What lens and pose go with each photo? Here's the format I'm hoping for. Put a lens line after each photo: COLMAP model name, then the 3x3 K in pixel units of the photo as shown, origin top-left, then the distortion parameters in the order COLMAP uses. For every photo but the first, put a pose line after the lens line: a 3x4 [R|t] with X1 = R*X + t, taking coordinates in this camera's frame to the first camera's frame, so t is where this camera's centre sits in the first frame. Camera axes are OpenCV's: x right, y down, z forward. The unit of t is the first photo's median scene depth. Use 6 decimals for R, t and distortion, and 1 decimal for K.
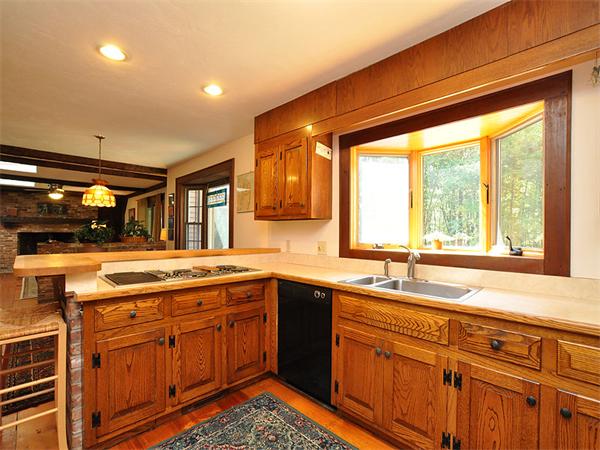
lens RADIAL K [[286.1, 0, 299.4], [0, 286.1, 228.8], [0, 0, 1]] dist [-0.019821, 0.000667]
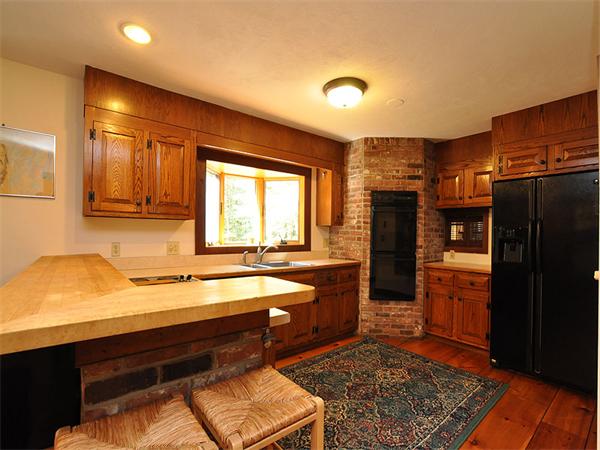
lens RADIAL K [[286.1, 0, 299.5], [0, 286.1, 229.4], [0, 0, 1]] dist [-0.019821, 0.000667]
pose [[0.099981, 0.008432, 0.994954, -0.921664], [-0.016848, 0.999835, -0.006780, -0.000588], [-0.994847, -0.016085, 0.100106, 0.492038]]
